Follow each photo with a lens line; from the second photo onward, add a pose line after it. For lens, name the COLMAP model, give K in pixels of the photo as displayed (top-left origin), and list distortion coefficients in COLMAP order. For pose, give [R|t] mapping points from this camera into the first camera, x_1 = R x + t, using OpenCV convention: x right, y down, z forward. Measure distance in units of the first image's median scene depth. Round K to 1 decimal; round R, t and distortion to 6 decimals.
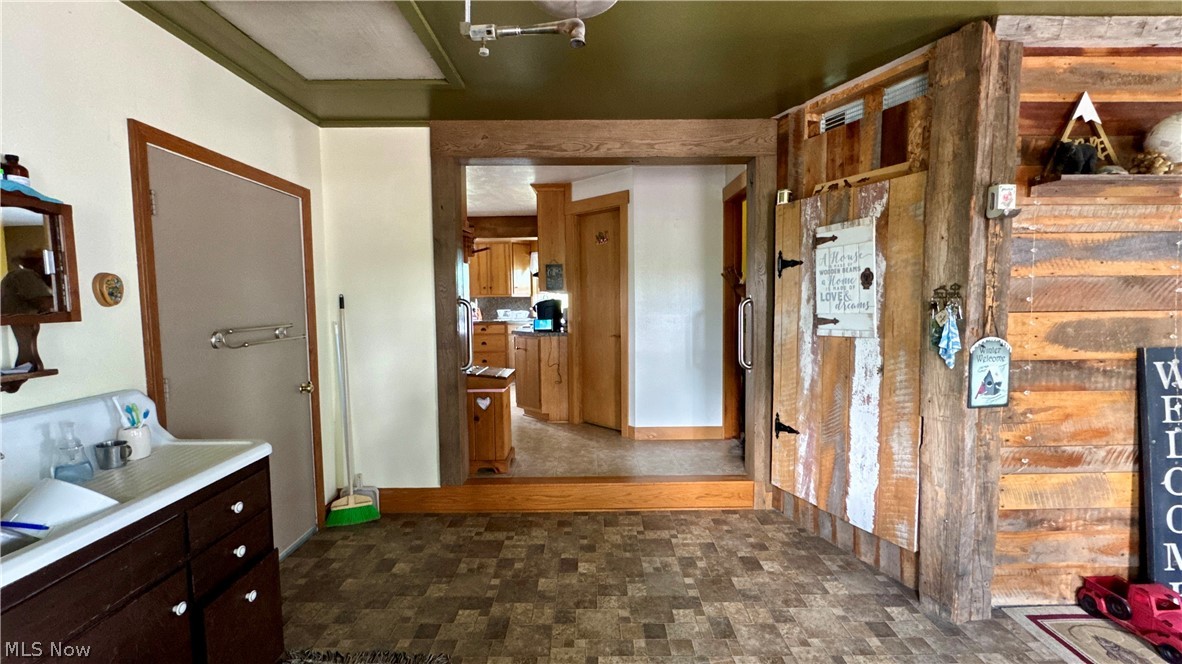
lens RADIAL K [[488.7, 0, 591.0], [0, 488.7, 332.0], [0, 0, 1]] dist [-0.002287, -0.000419]
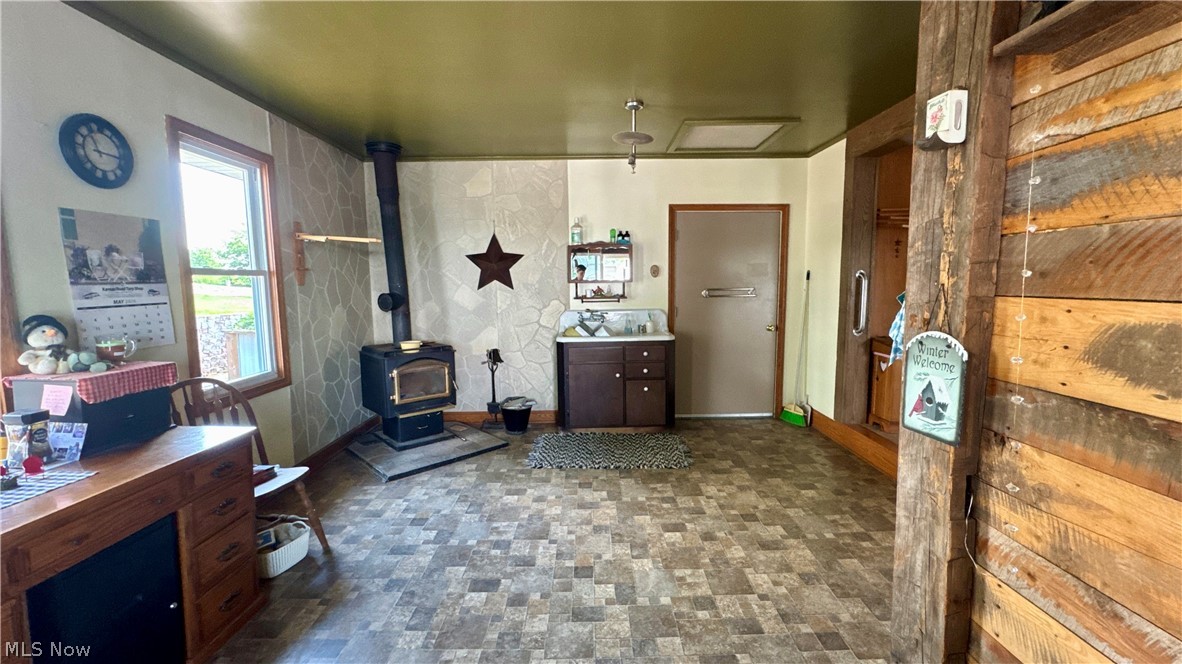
lens RADIAL K [[488.7, 0, 591.0], [0, 488.7, 332.0], [0, 0, 1]] dist [-0.002287, -0.000419]
pose [[-0.001897, 0.116209, -0.993223, 1.462779], [-0.058923, 0.991486, 0.116118, -0.037614], [0.998261, 0.058743, 0.004967, 0.528933]]
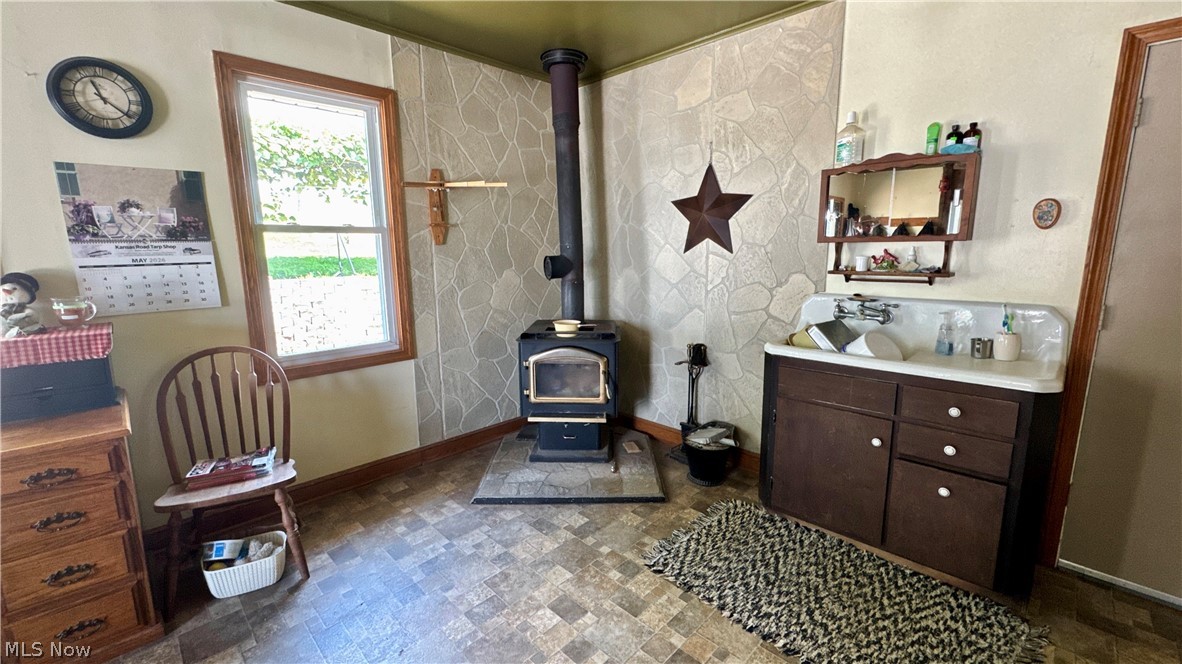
lens RADIAL K [[488.7, 0, 591.0], [0, 488.7, 332.0], [0, 0, 1]] dist [-0.002287, -0.000419]
pose [[-0.710367, 0.139057, -0.689958, 0.472226], [-0.032173, 0.972848, 0.229196, -0.037177], [0.703096, 0.185011, -0.686606, 0.886527]]
